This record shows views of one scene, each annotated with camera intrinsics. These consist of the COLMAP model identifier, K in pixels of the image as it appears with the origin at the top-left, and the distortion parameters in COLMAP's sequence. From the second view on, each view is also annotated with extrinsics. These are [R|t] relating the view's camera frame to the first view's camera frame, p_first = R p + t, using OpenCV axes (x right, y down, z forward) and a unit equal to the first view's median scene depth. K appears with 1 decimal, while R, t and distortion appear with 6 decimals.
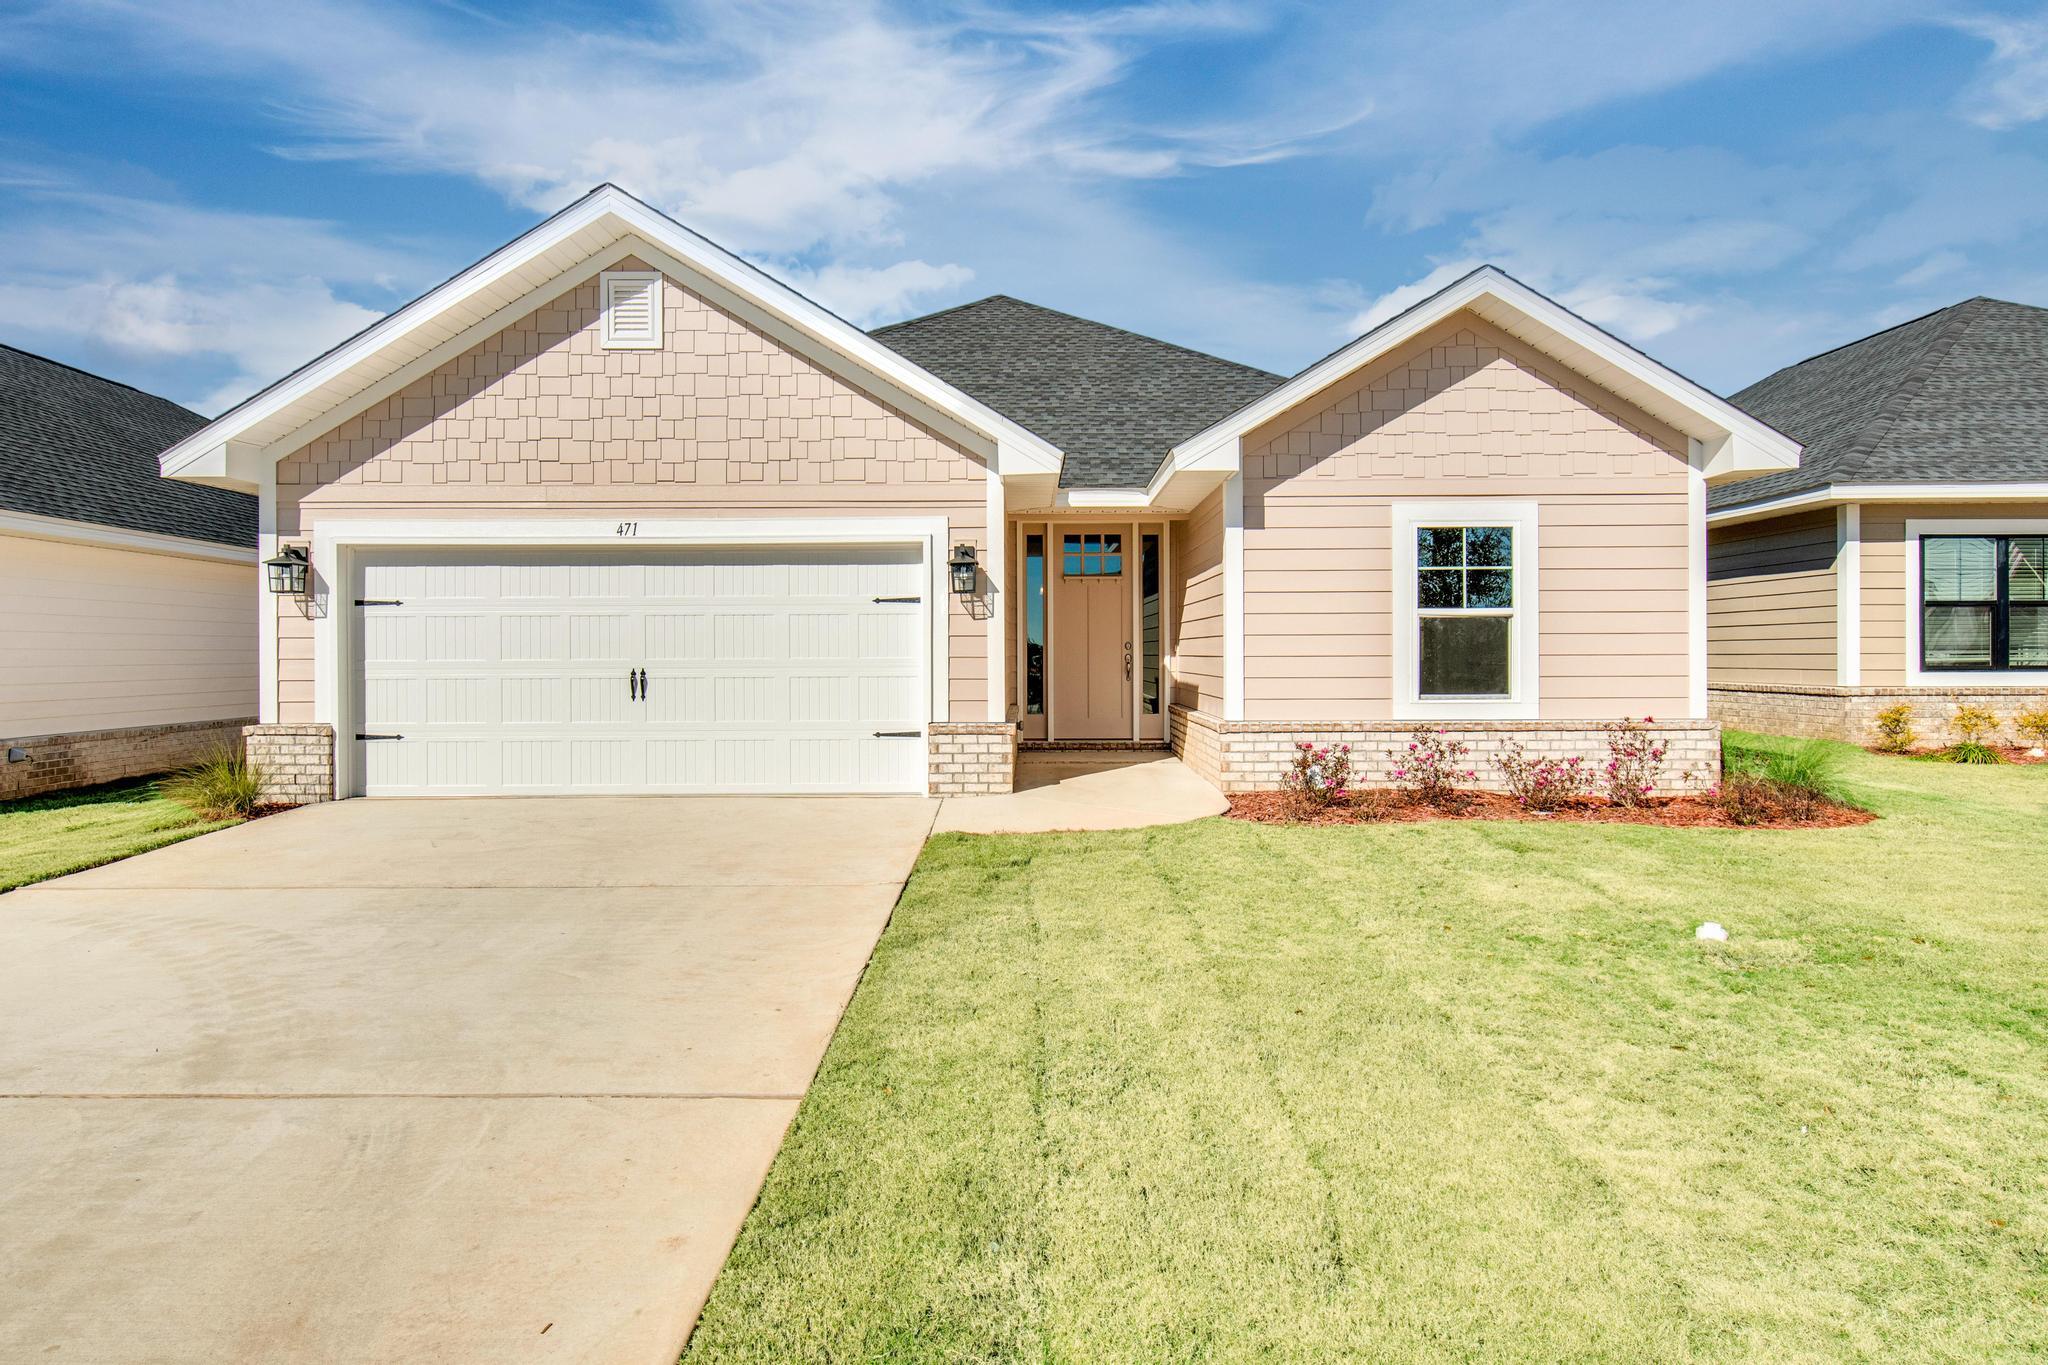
lens RADIAL K [[1125.2, 0, 1025.0], [0, 1125.2, 649.0], [0, 0, 1]] dist [0.001663, 0.000116]
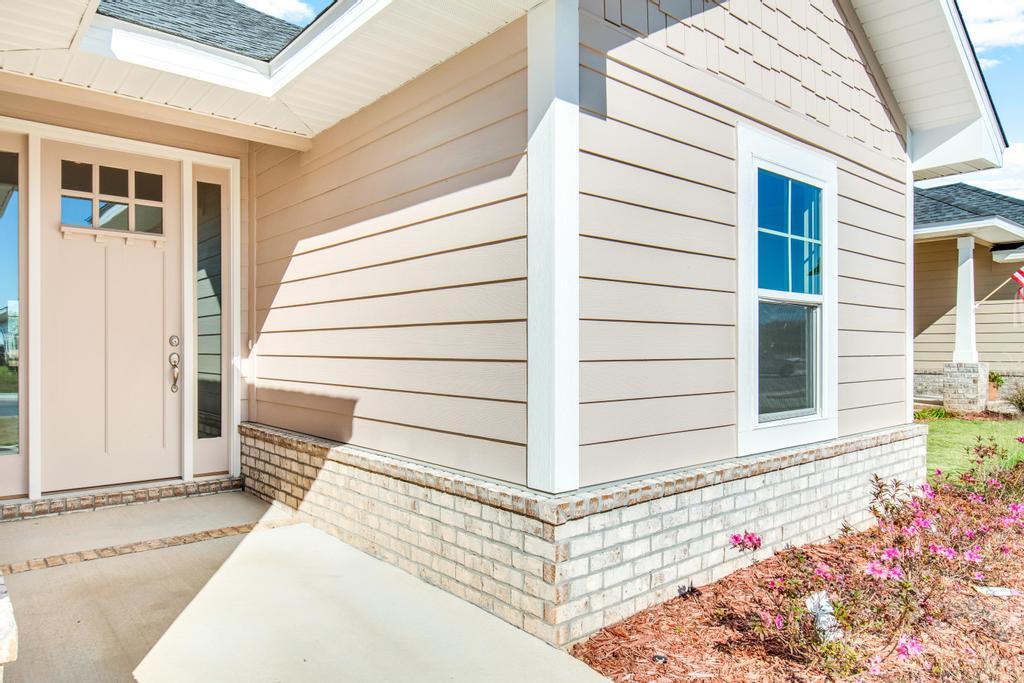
lens RADIAL K [[668.5, 0, 512.0], [0, 668.5, 341.5], [0, 0, 1]] dist [0.005089, 0.002255]
pose [[0.761708, 0.011598, 0.647817, -0.023380], [-0.005514, 0.999920, -0.011418, 0.001359], [-0.647897, 0.005125, 0.761710, 0.789008]]
